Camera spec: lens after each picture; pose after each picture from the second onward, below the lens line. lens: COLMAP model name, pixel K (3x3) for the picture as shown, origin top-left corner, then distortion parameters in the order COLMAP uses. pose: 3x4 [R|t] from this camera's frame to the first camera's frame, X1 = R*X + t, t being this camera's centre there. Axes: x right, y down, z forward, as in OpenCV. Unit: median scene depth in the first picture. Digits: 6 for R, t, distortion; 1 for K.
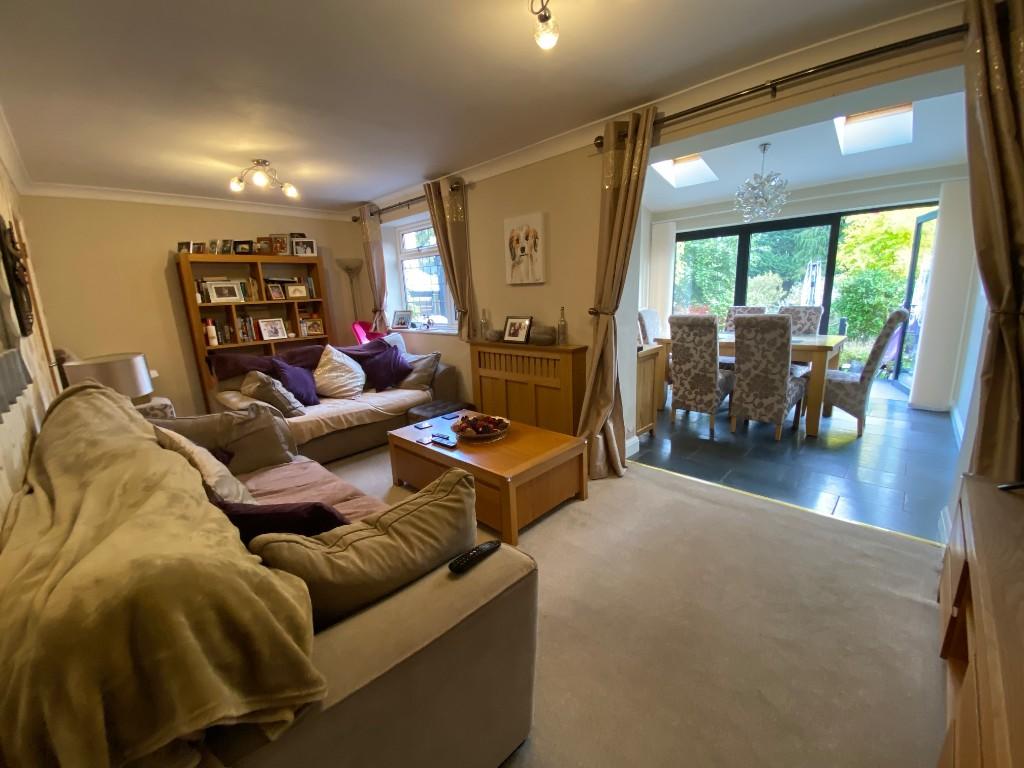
lens RADIAL K [[415.0, 0, 512.0], [0, 415.0, 384.0], [0, 0, 1]] dist [0.045381, -0.033913]
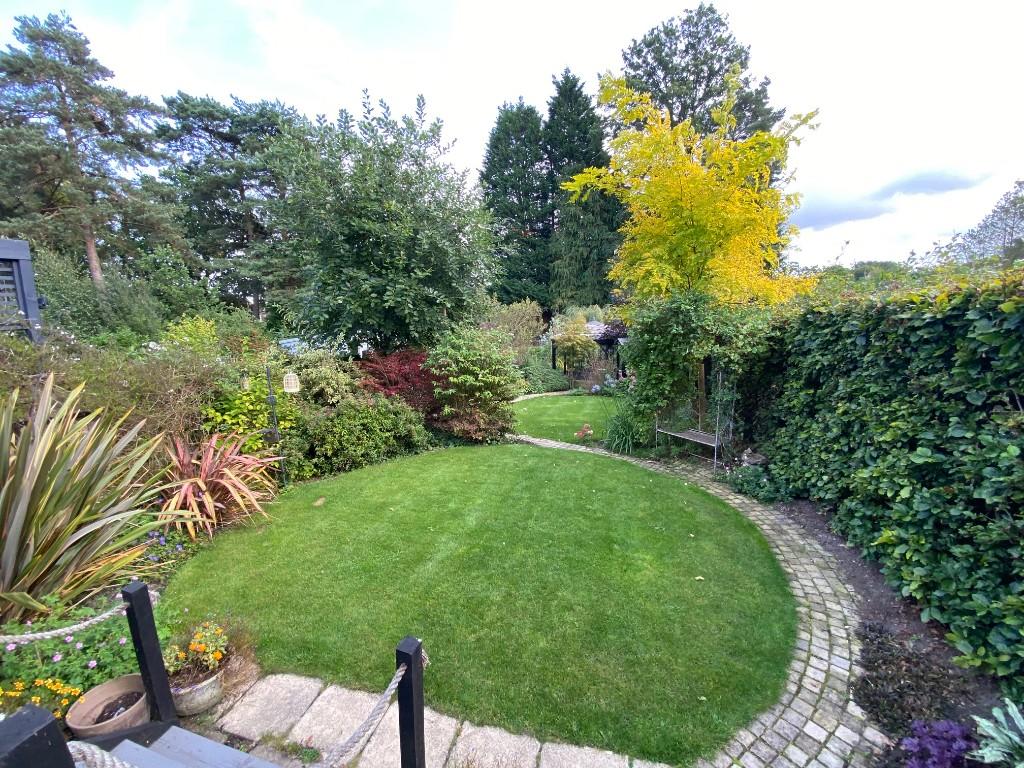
lens RADIAL K [[415.0, 0, 512.0], [0, 415.0, 384.0], [0, 0, 1]] dist [0.045381, -0.033913]
pose [[0.884904, -0.061552, 0.461688, 0.283710], [0.089485, 0.995231, -0.038831, -0.103850], [-0.457096, 0.075676, 0.886192, 0.435335]]
